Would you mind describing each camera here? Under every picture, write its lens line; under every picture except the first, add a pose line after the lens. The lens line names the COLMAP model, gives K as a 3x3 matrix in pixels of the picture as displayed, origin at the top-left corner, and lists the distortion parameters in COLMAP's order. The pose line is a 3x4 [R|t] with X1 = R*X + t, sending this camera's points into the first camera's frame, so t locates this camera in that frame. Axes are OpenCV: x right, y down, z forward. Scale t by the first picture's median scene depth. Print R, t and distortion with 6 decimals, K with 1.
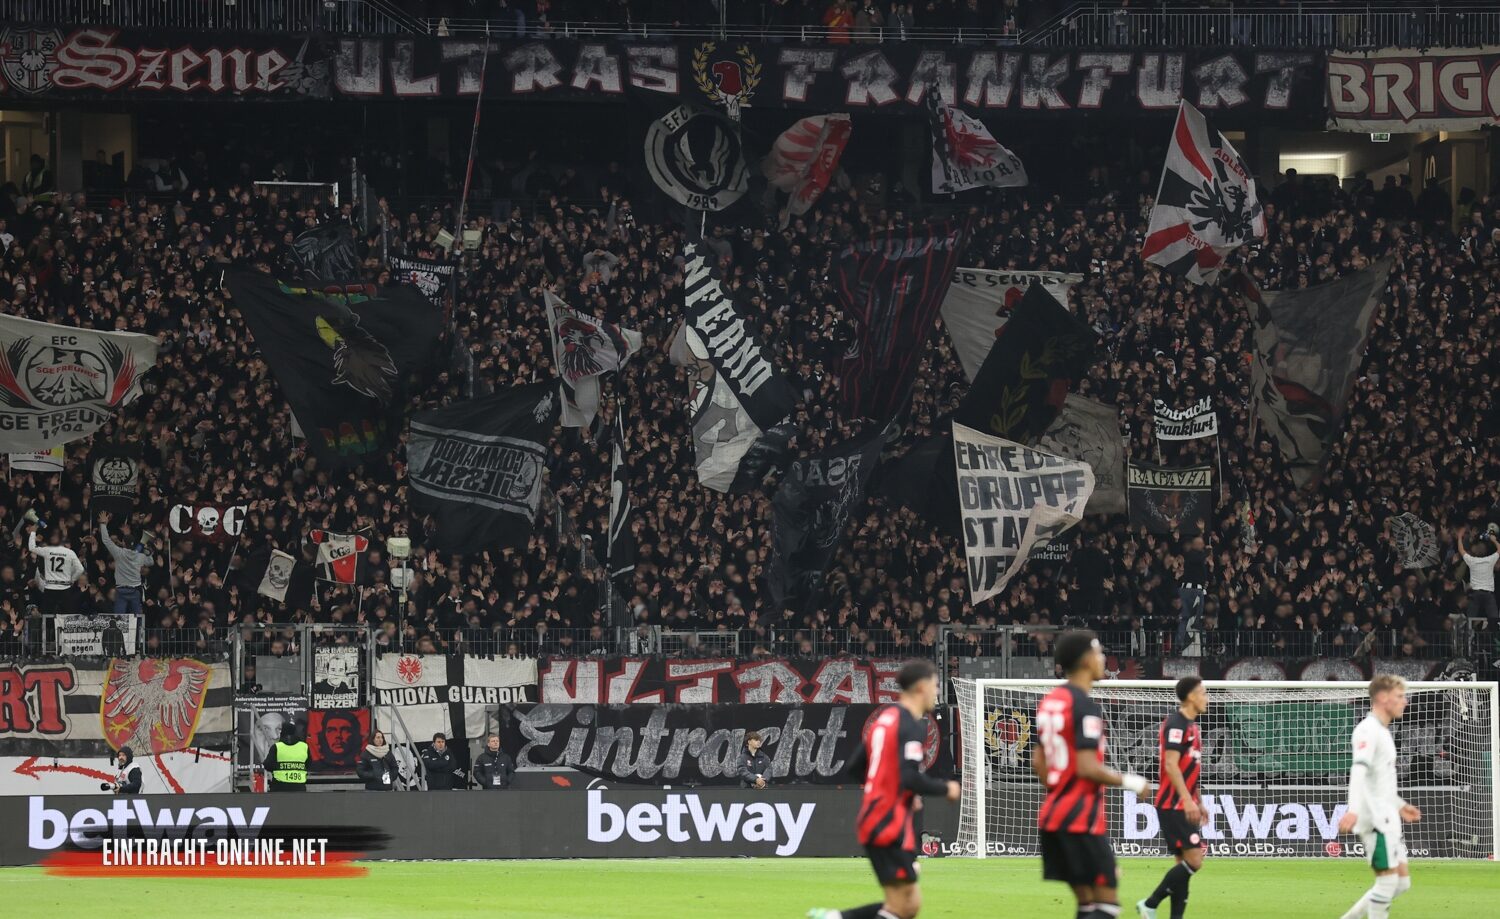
lens RADIAL K [[6323.5, 0, 666.5], [0, 6323.5, 524.5], [0, 0, 1]] dist [1.079080, -1.401485]
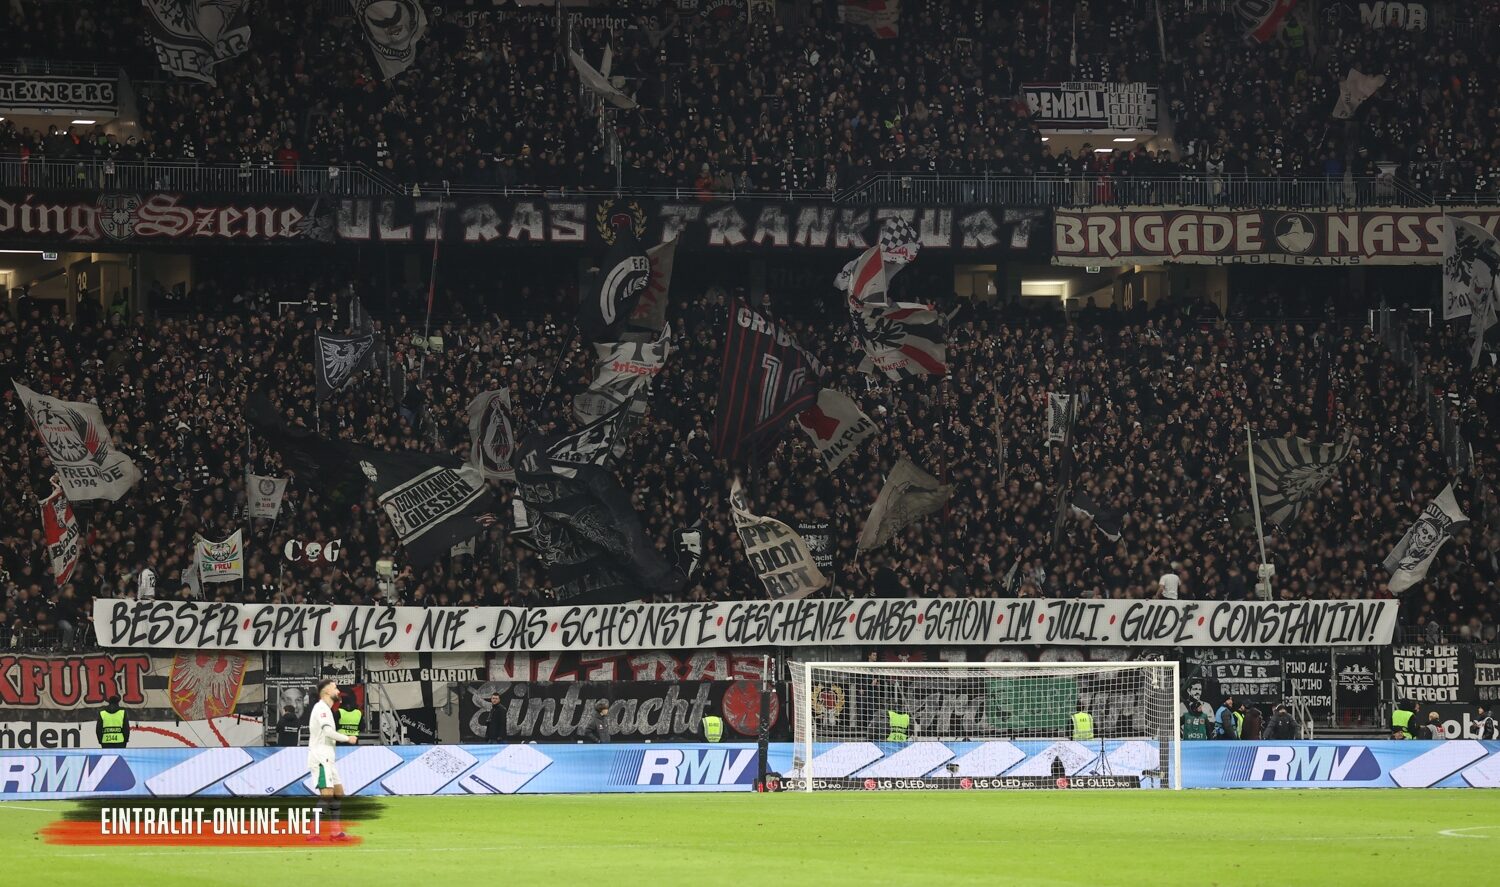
lens RADIAL K [[5868.0, 0, 713.7], [0, 5868.0, 501.0], [0, 0, 1]] dist [0.266156, 3.047430]
pose [[0.999916, -0.002975, 0.012655, 0.013049], [0.003004, 0.999993, -0.002317, -0.007663], [-0.012648, 0.002355, 0.999917, -0.270704]]
